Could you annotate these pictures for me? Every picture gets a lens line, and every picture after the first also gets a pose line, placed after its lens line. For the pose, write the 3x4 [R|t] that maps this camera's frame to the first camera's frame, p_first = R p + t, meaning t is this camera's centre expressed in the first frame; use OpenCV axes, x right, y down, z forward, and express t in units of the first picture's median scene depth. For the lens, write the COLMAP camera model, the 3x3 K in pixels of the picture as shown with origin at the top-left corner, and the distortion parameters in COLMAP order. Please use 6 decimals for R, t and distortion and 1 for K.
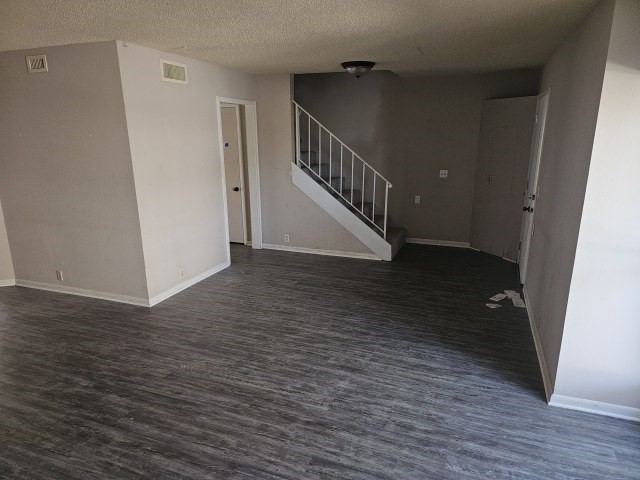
lens RADIAL K [[427.4, 0, 320.8], [0, 427.4, 248.0], [0, 0, 1]] dist [0.050405, -0.040412]
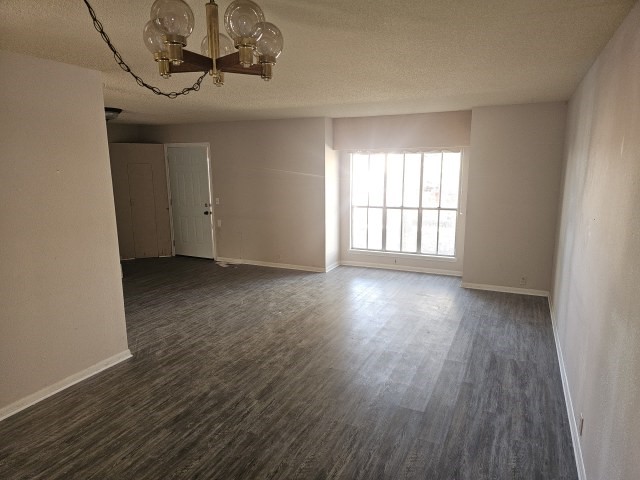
lens RADIAL K [[427.4, 0, 319.9], [0, 427.4, 257.1], [0, 0, 1]] dist [0.050405, -0.040412]
pose [[0.075655, -0.207462, 0.975313, -1.435823], [0.270055, 0.945824, 0.180241, -0.139586], [-0.959868, 0.249752, 0.127582, 0.533947]]
